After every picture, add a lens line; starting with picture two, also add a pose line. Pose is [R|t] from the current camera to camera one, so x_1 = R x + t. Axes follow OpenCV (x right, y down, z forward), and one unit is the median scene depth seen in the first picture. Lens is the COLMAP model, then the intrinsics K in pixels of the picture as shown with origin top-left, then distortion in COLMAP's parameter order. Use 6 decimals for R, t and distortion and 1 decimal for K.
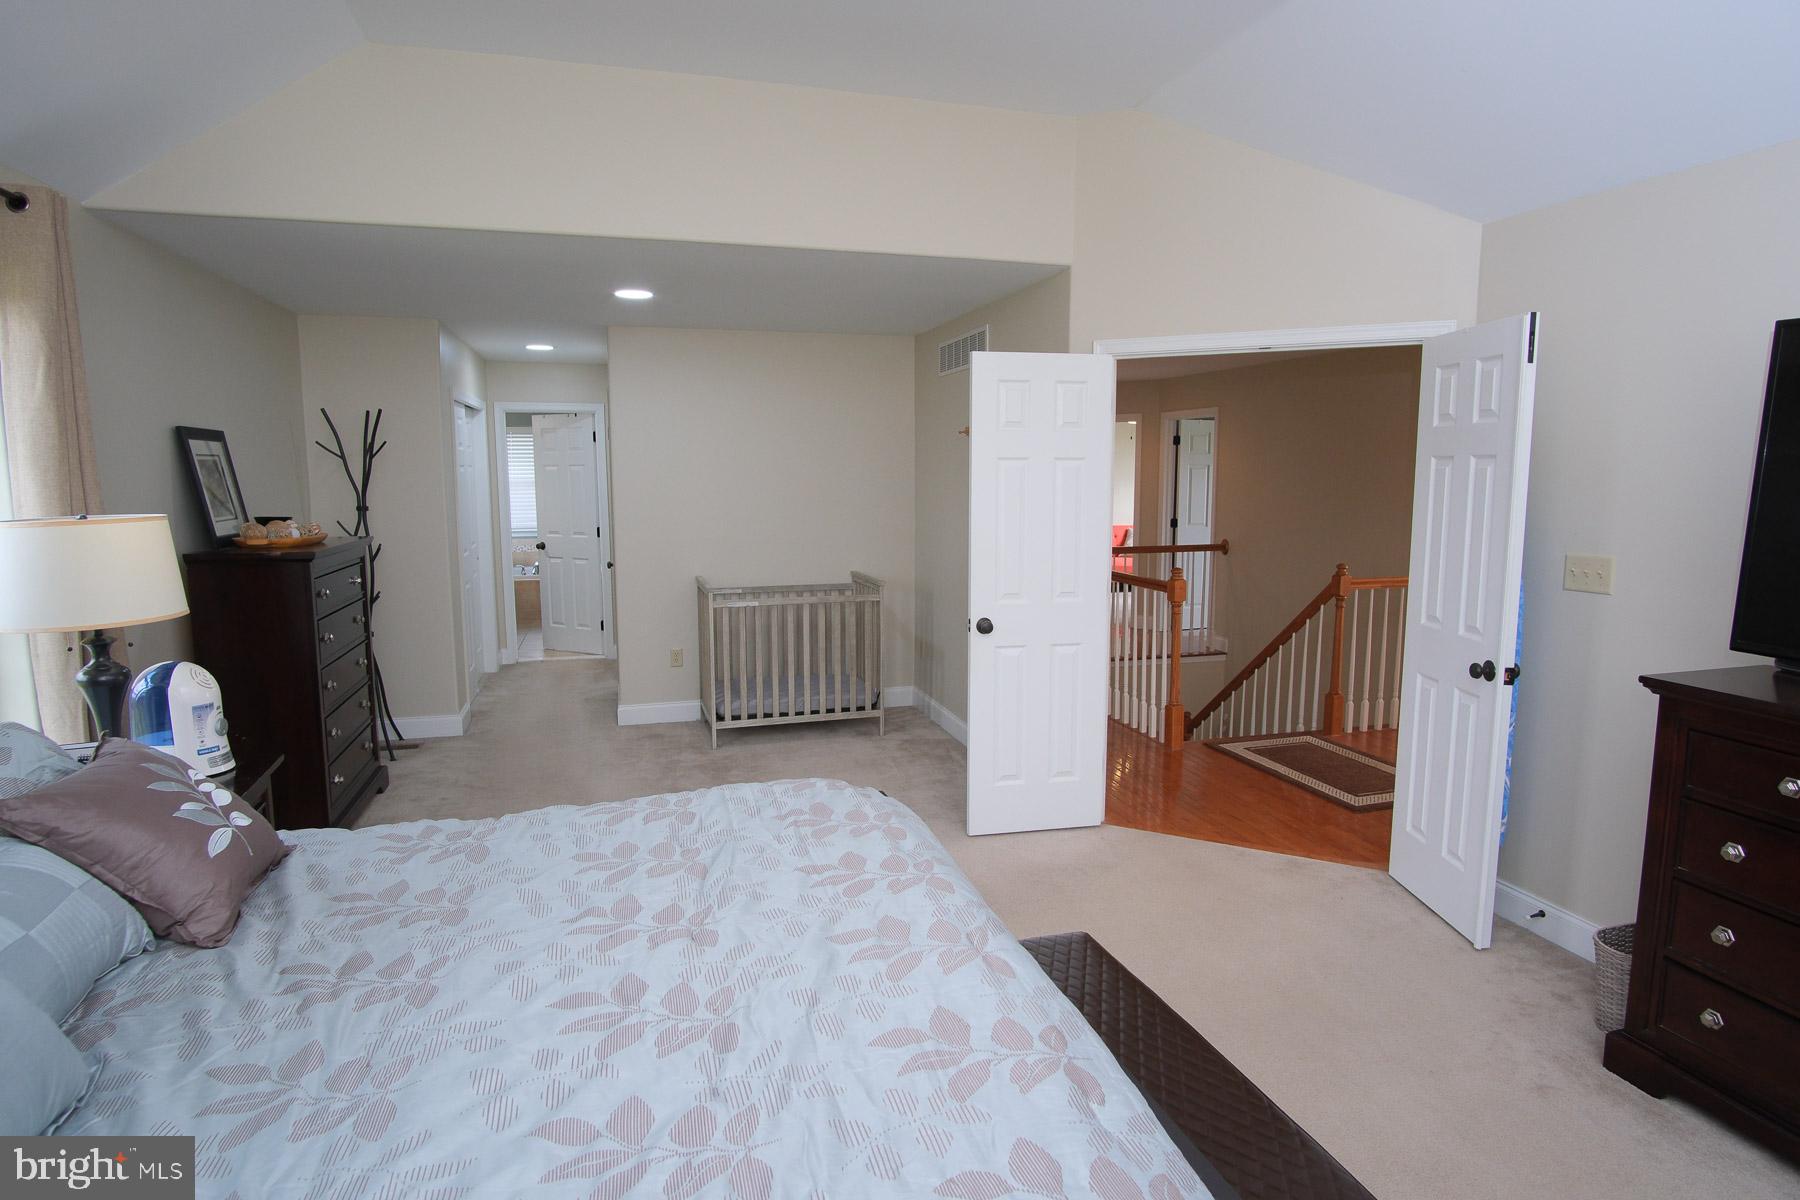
lens RADIAL K [[986.8, 0, 895.0], [0, 986.8, 595.1], [0, 0, 1]] dist [-0.029335, 0.011699]
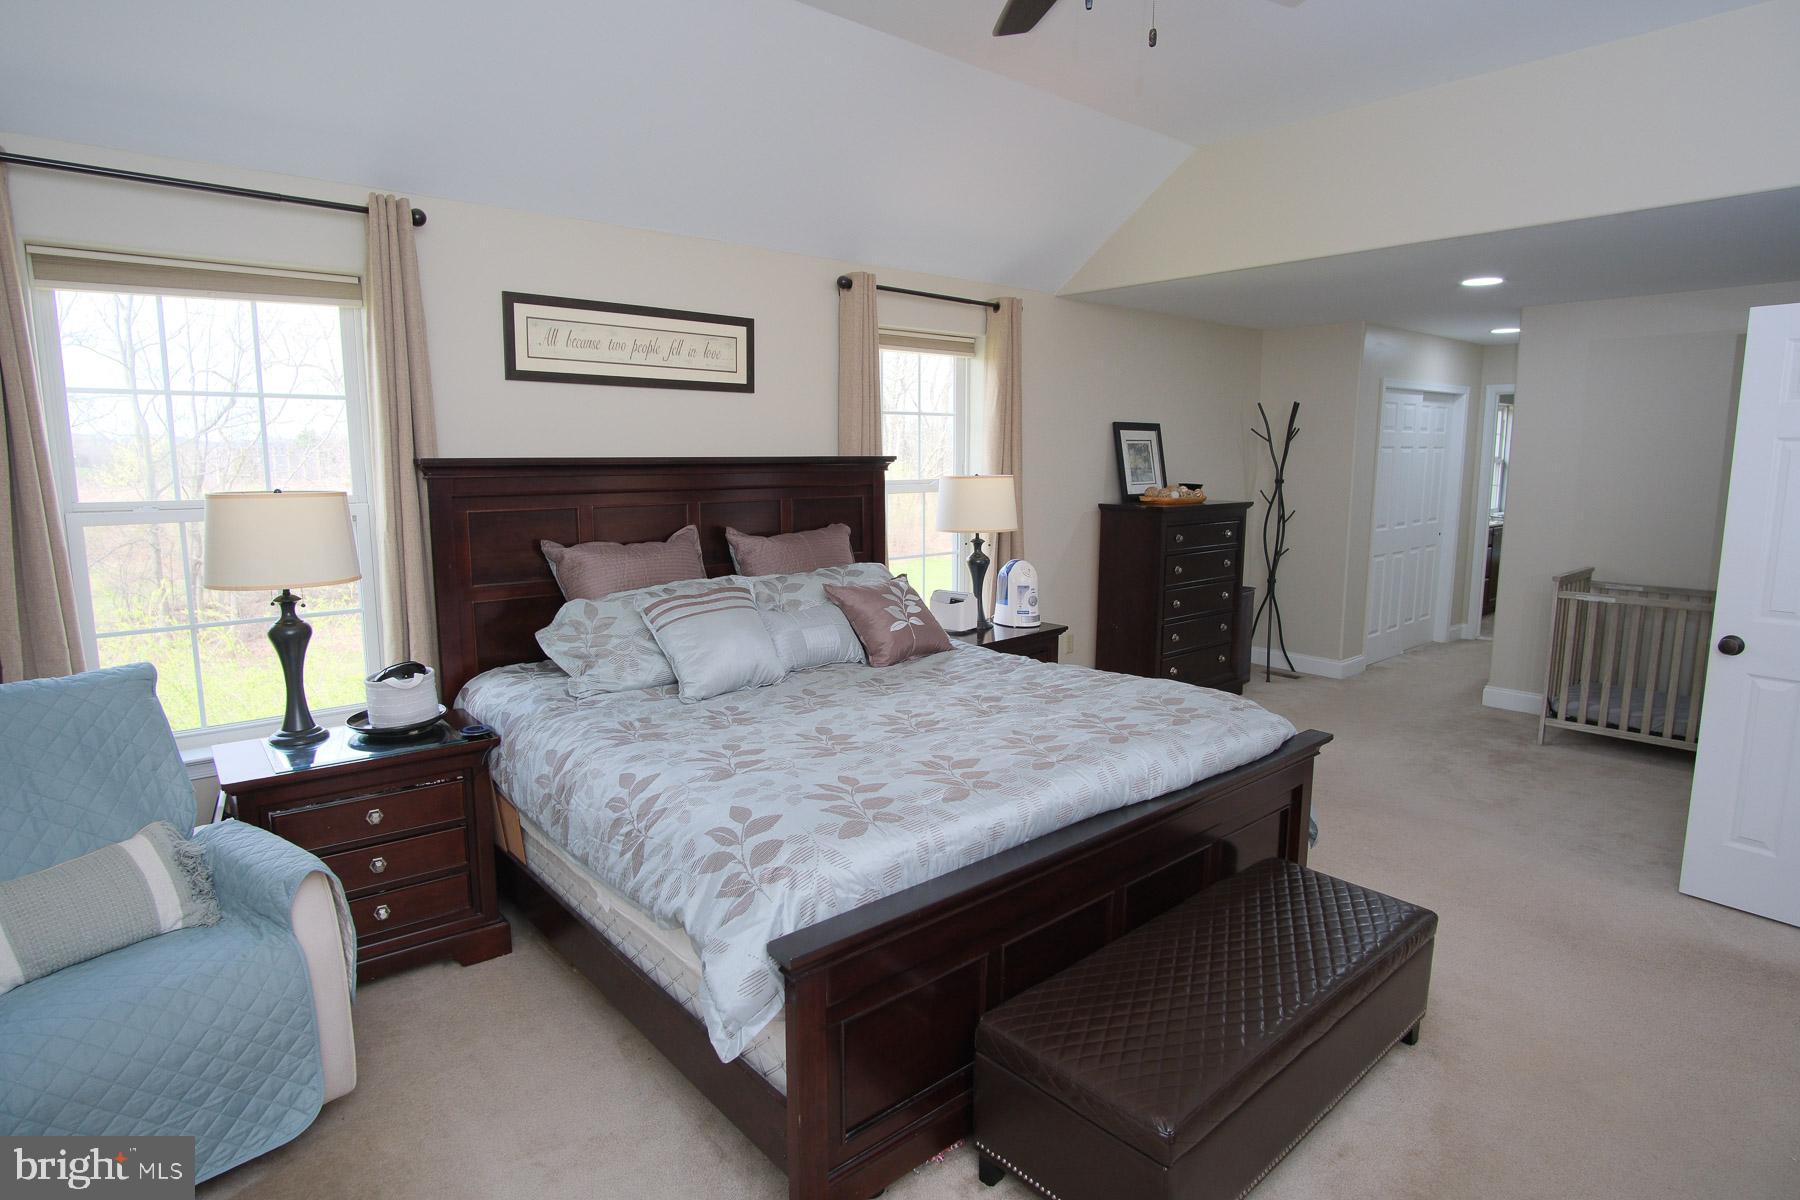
lens RADIAL K [[986.8, 0, 895.0], [0, 986.8, 595.1], [0, 0, 1]] dist [-0.029335, 0.011699]
pose [[0.409308, 0.132155, -0.902775, 0.464380], [-0.113841, 0.989120, 0.093180, -0.005032], [0.905266, 0.064633, 0.419899, 0.031964]]
